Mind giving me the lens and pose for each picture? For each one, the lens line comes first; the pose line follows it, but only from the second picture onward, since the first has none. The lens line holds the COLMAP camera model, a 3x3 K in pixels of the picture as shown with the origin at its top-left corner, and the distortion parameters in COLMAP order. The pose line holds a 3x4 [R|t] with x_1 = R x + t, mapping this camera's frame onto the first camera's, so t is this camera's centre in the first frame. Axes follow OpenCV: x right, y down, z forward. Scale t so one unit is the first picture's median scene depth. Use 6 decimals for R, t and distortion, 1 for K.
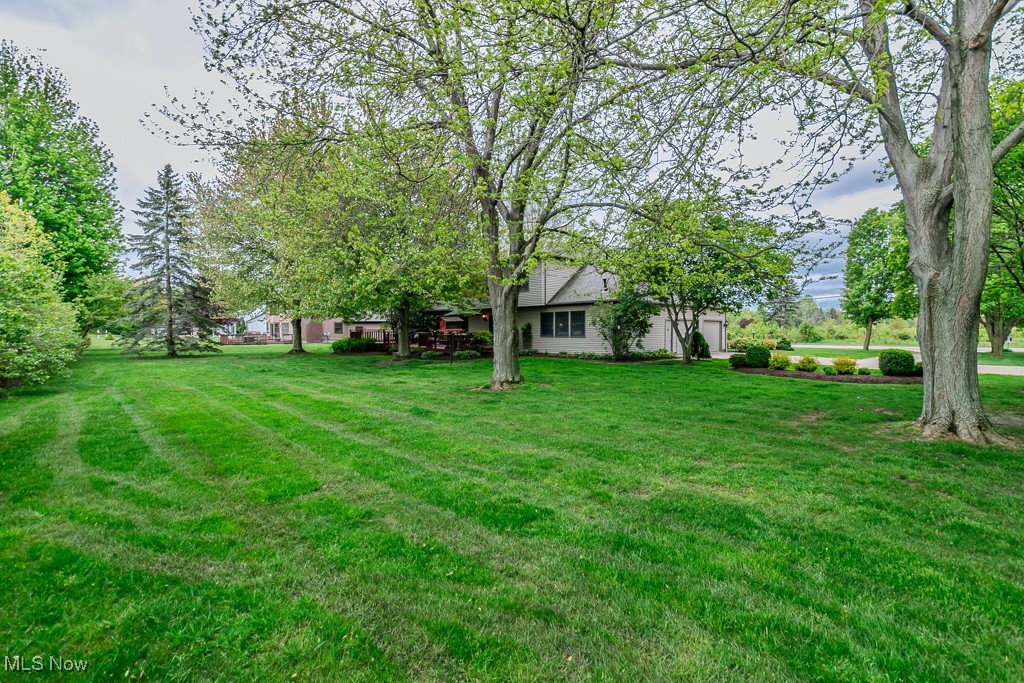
lens RADIAL K [[464.1, 0, 512.0], [0, 464.1, 341.5], [0, 0, 1]] dist [0.000317, -0.000035]
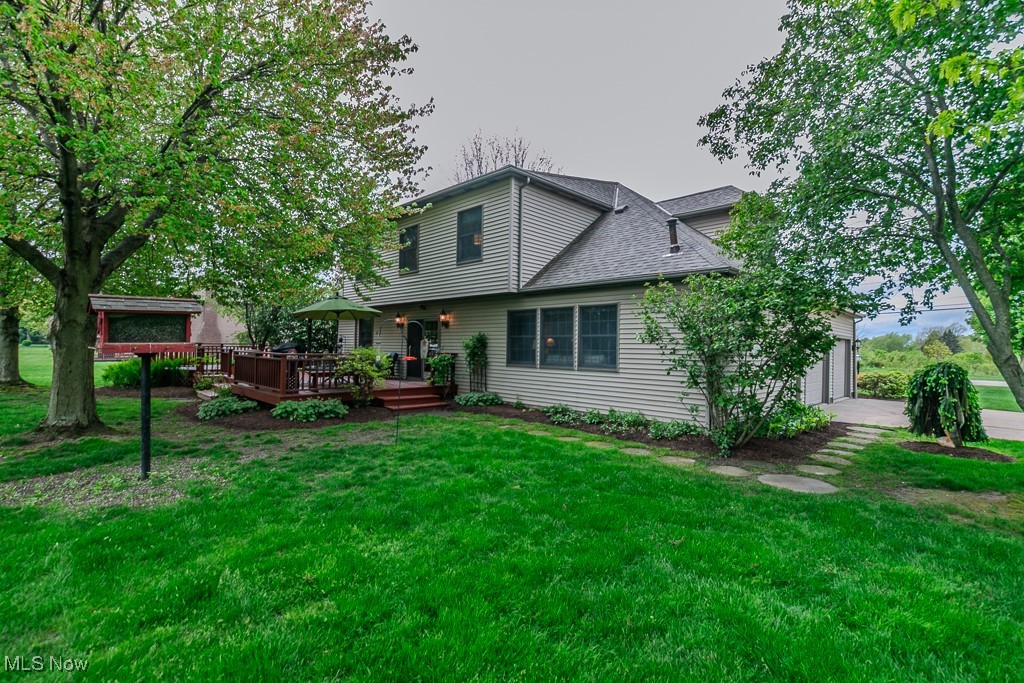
lens RADIAL K [[464.1, 0, 512.0], [0, 464.1, 341.5], [0, 0, 1]] dist [0.000317, -0.000035]
pose [[0.999341, 0.018196, 0.031419, 0.053507], [-0.017017, 0.999155, -0.037406, -0.016950], [-0.032073, 0.036847, 0.998806, 0.581270]]
